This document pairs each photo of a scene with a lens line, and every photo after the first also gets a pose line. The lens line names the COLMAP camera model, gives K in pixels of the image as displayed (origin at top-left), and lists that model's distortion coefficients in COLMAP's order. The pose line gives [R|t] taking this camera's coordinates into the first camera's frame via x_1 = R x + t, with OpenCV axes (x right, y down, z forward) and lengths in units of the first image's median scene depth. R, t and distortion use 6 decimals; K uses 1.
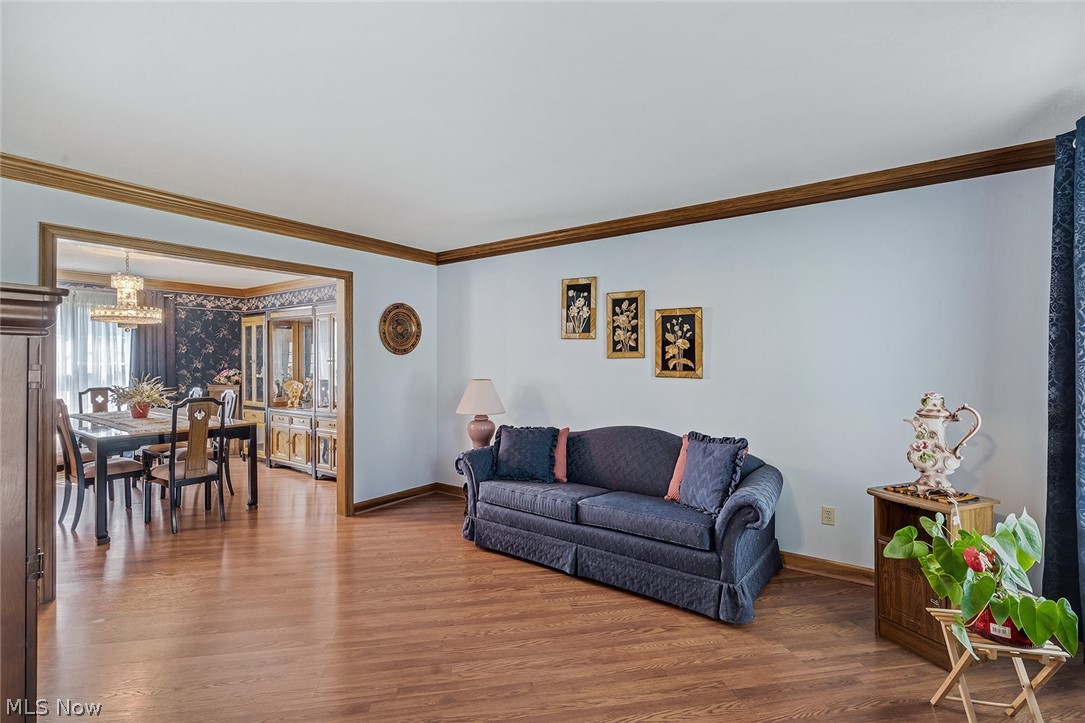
lens RADIAL K [[532.8, 0, 542.5], [0, 532.8, 361.5], [0, 0, 1]] dist [0.024361, 0.000156]
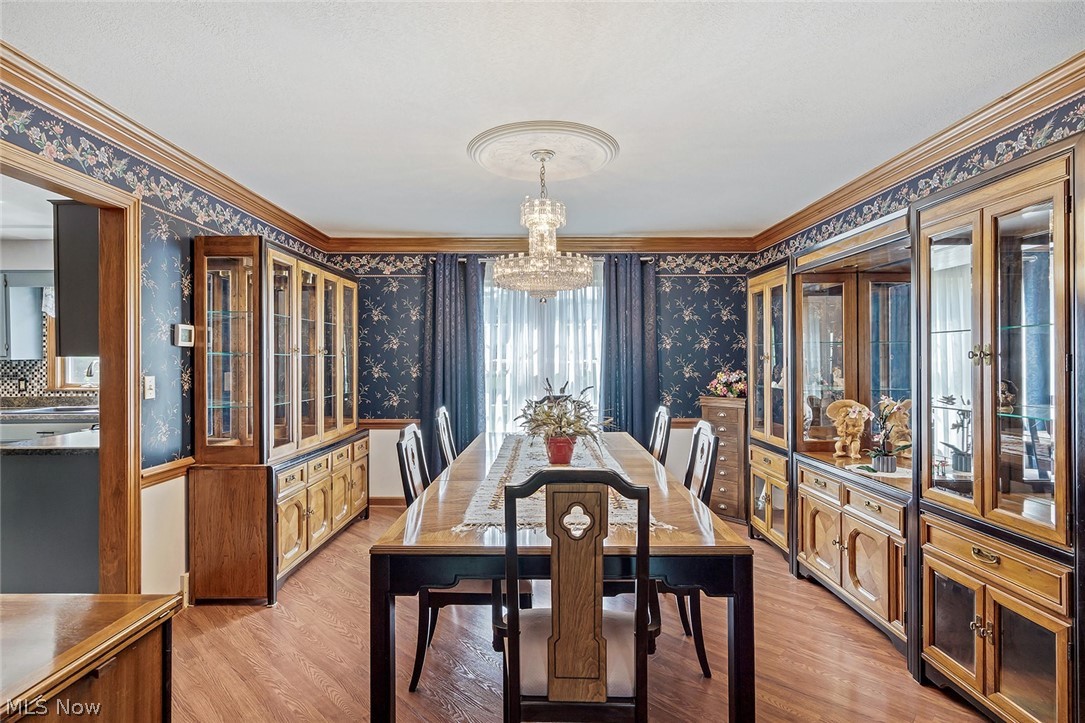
lens RADIAL K [[499.9, 0, 541.1], [0, 499.9, 356.0], [0, 0, 1]] dist [-0.003389, 0.000543]
pose [[0.579953, -0.004721, -0.814636, -0.270041], [0.000925, 0.999986, -0.005137, 0.000483], [0.814650, 0.002226, 0.579949, 0.541253]]
